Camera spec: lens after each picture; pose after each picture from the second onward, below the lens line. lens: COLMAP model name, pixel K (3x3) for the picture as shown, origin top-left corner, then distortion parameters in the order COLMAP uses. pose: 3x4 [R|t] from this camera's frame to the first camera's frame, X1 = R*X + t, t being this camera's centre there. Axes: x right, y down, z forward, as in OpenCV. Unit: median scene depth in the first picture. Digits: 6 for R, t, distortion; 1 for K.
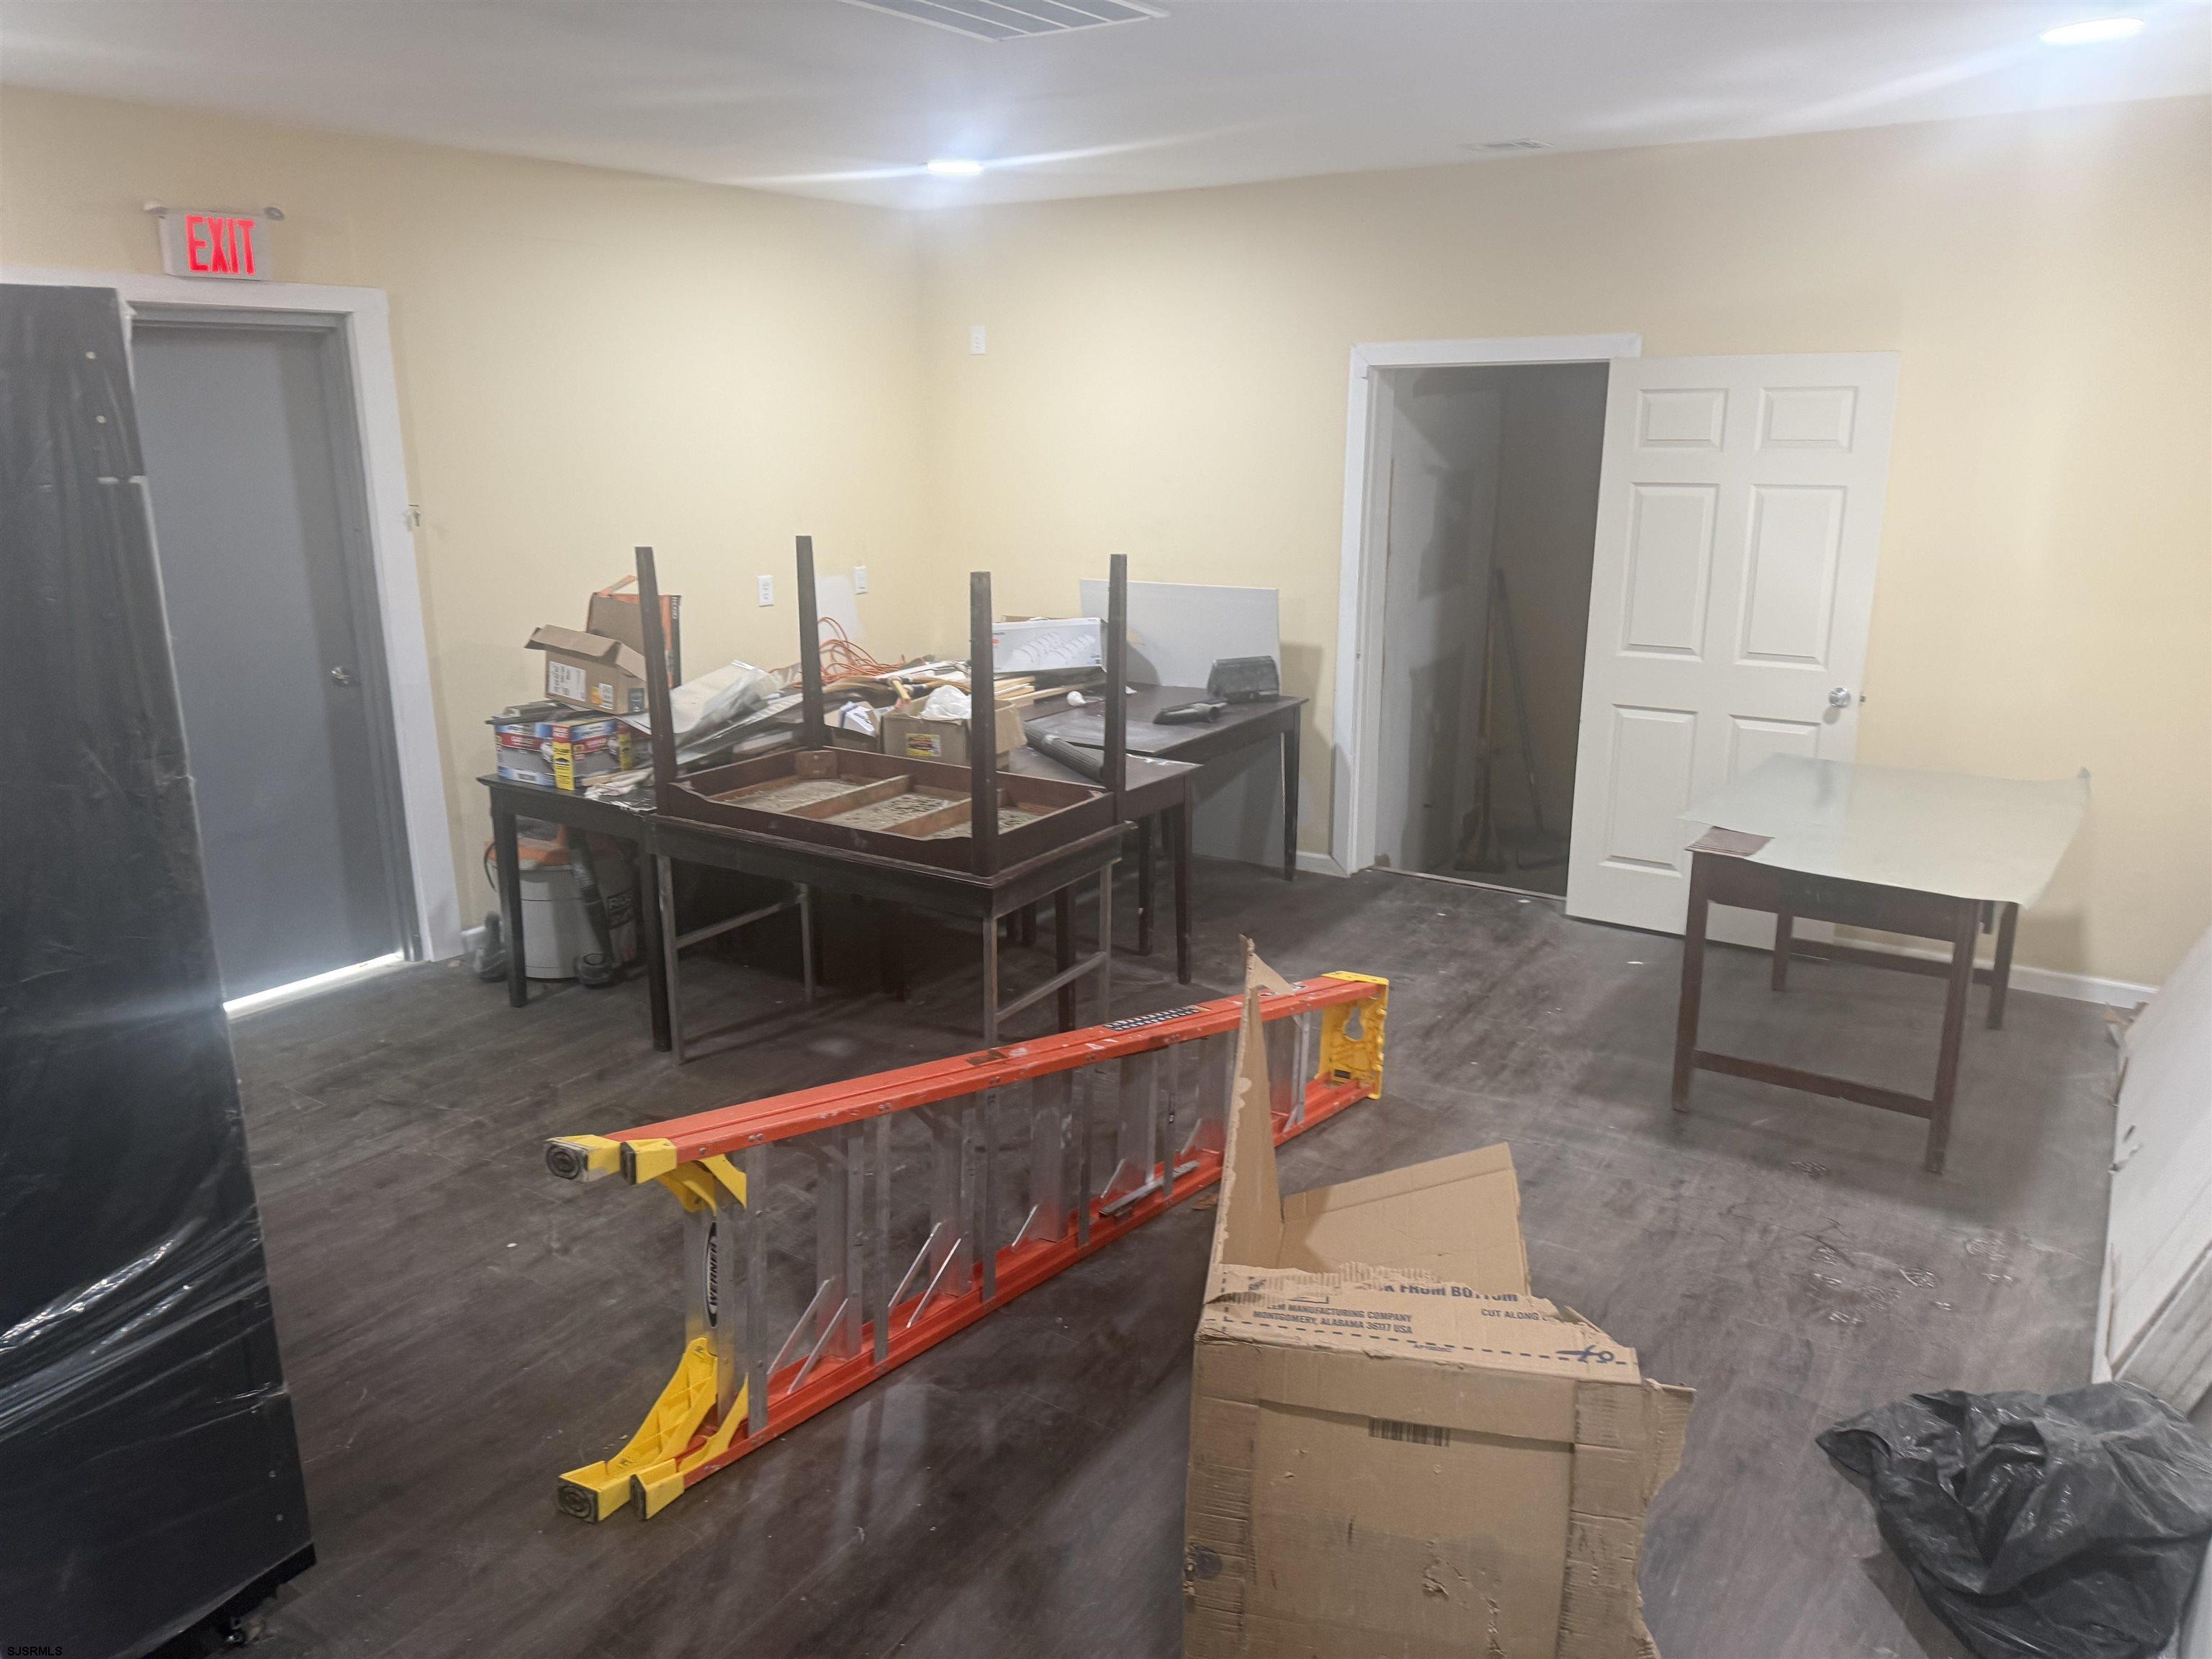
lens RADIAL K [[1562.3, 0, 1112.9], [0, 1562.3, 818.6], [0, 0, 1]] dist [0.038900, -0.044807]
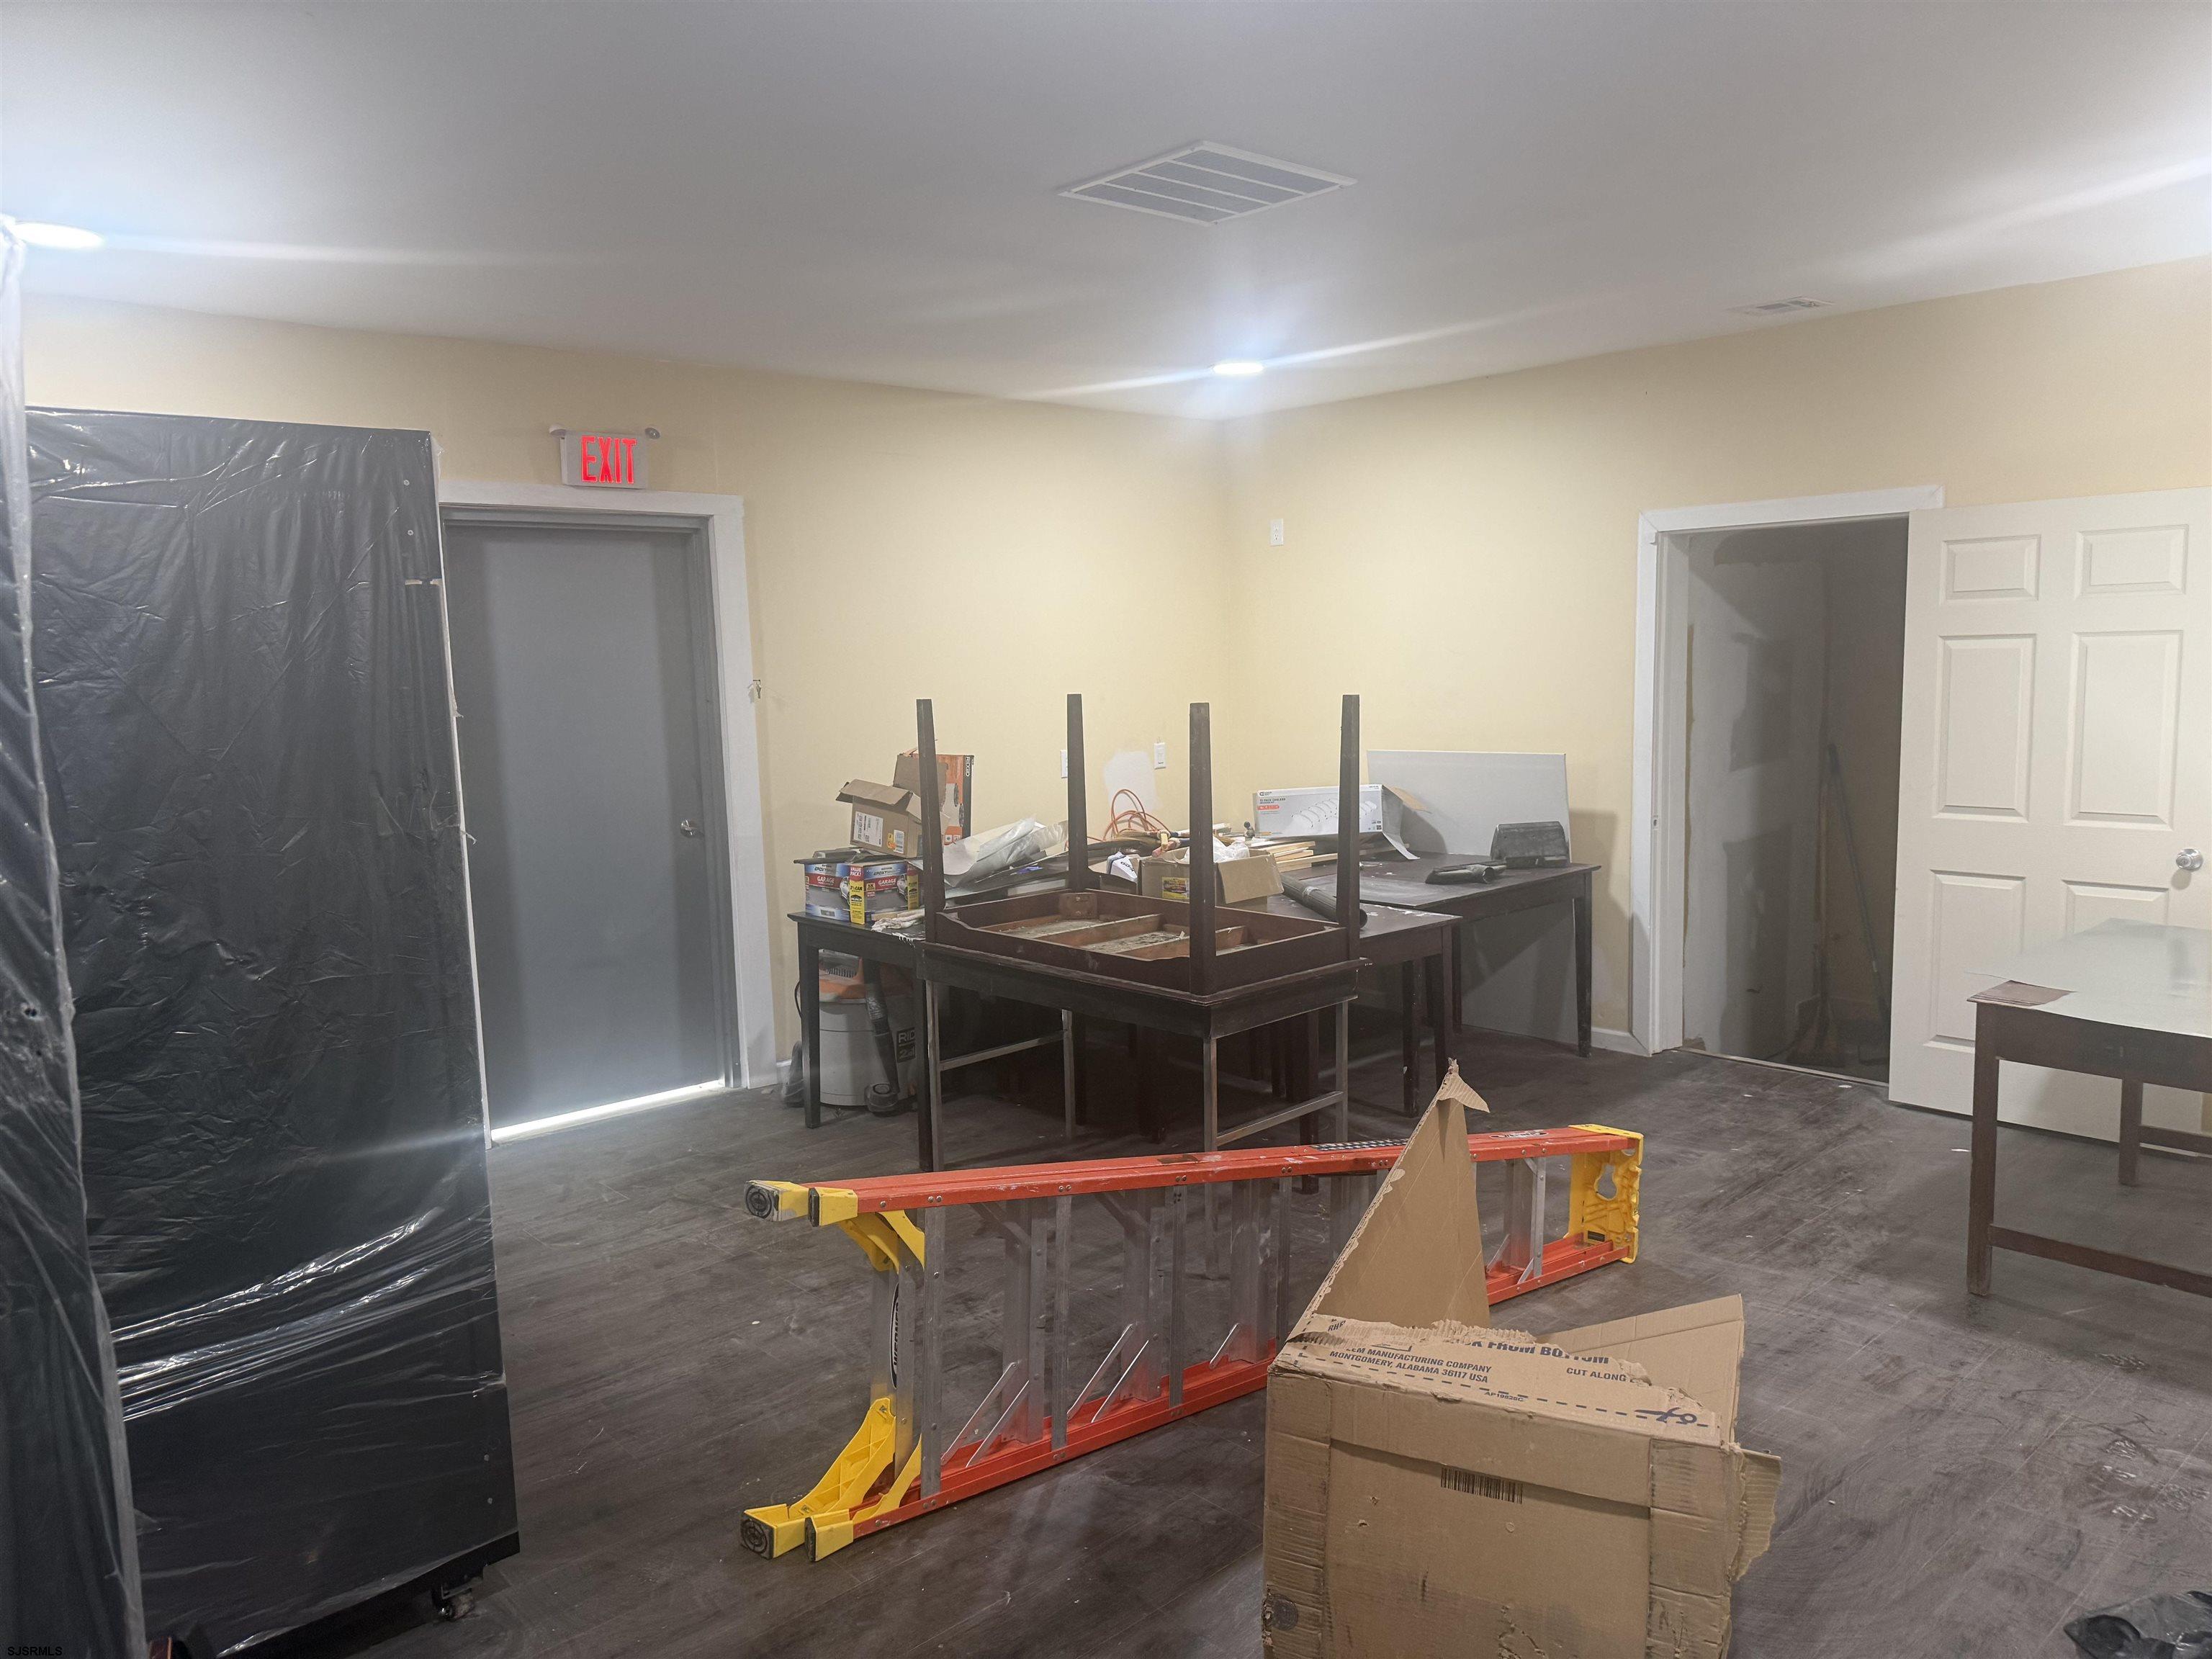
lens RADIAL K [[1562.3, 0, 1115.4], [0, 1562.3, 825.1], [0, 0, 1]] dist [0.038900, -0.044807]
pose [[0.973278, 0.004126, -0.229593, 0.085256], [-0.034744, 0.990974, -0.129475, 0.053040], [0.226987, 0.133992, 0.964636, -0.022624]]
